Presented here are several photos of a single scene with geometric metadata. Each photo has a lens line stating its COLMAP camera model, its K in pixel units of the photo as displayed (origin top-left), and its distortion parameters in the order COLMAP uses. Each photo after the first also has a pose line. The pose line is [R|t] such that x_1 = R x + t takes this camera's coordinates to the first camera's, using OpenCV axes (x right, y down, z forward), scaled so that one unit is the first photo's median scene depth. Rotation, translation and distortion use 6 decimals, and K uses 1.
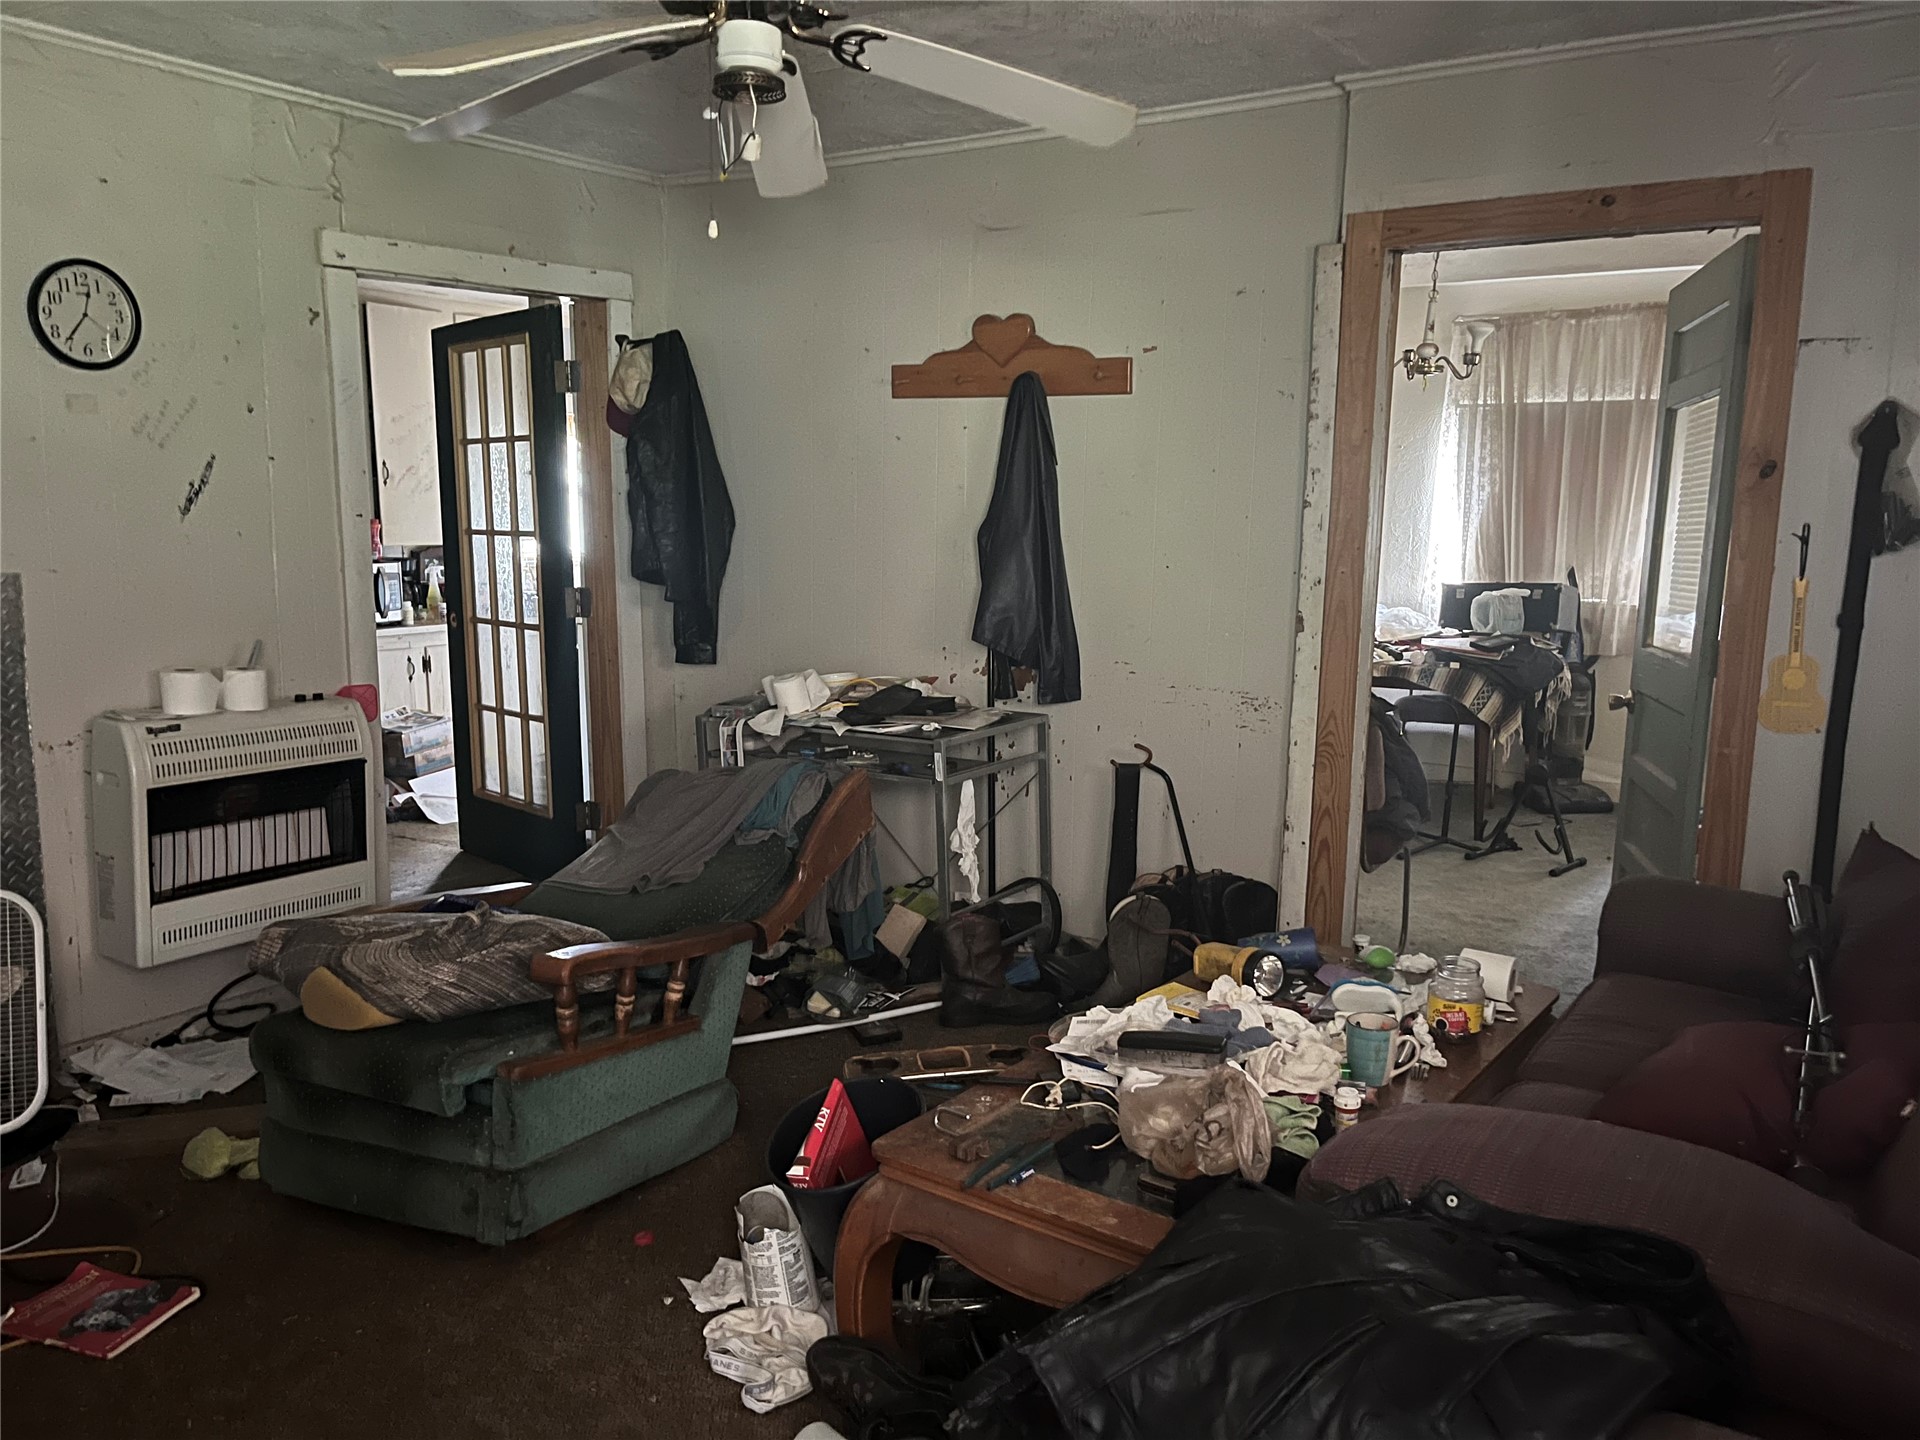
lens RADIAL K [[1448.8, 0, 962.3], [0, 1448.8, 727.3], [0, 0, 1]] dist [0.016297, 0.000896]
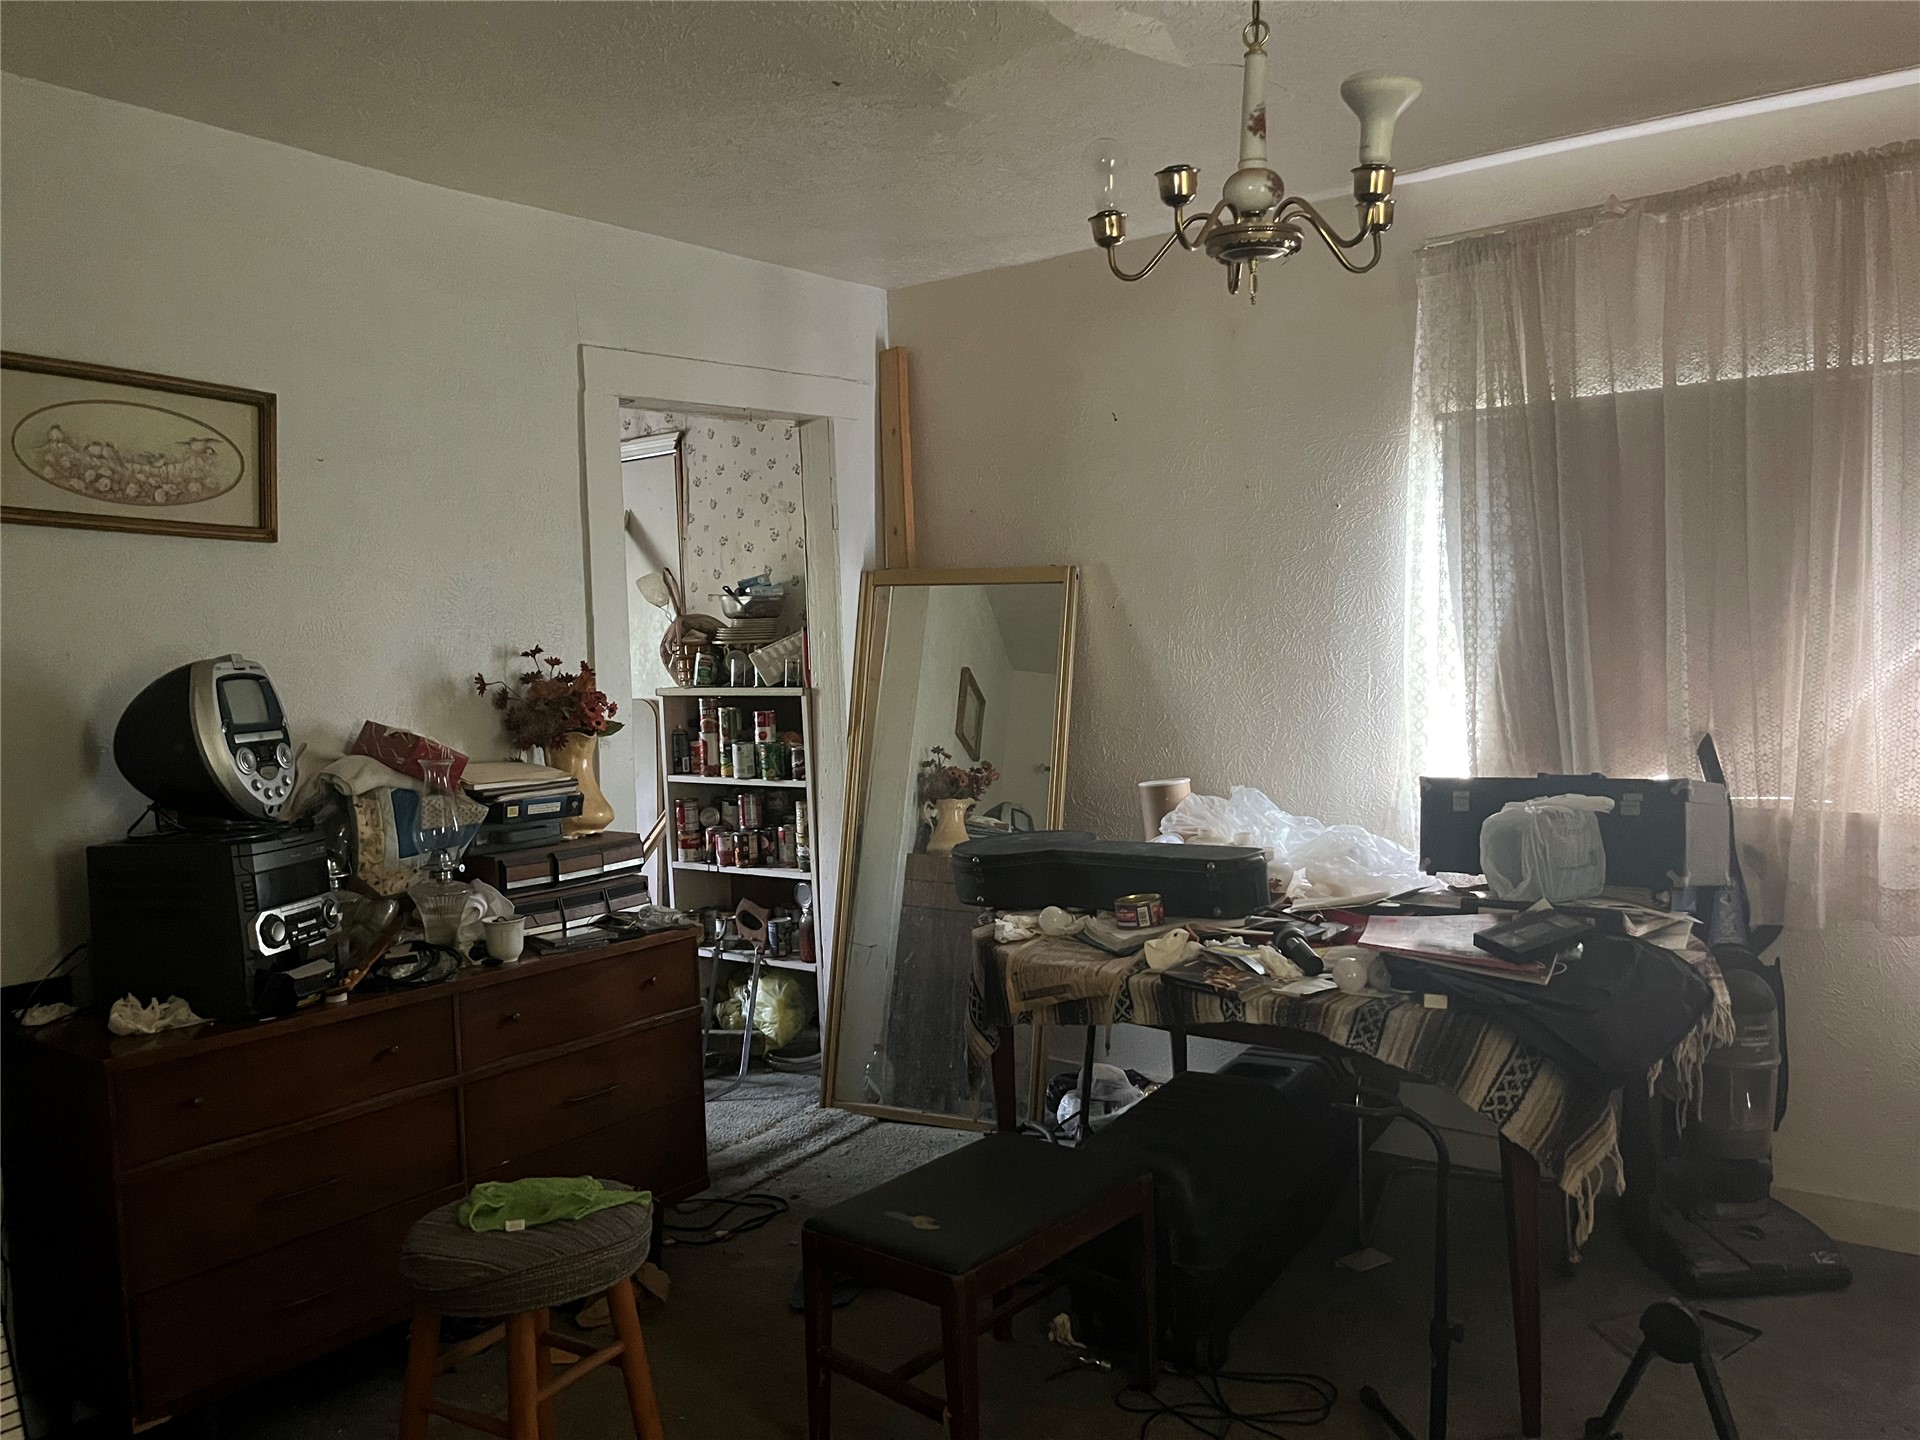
lens RADIAL K [[1448.8, 0, 956.7], [0, 1448.8, 709.8], [0, 0, 1]] dist [0.016297, 0.000896]
pose [[0.996792, -0.042177, -0.068024, 0.217340], [0.034633, 0.993493, -0.108500, -0.077091], [0.072158, 0.105796, 0.991766, 0.531712]]
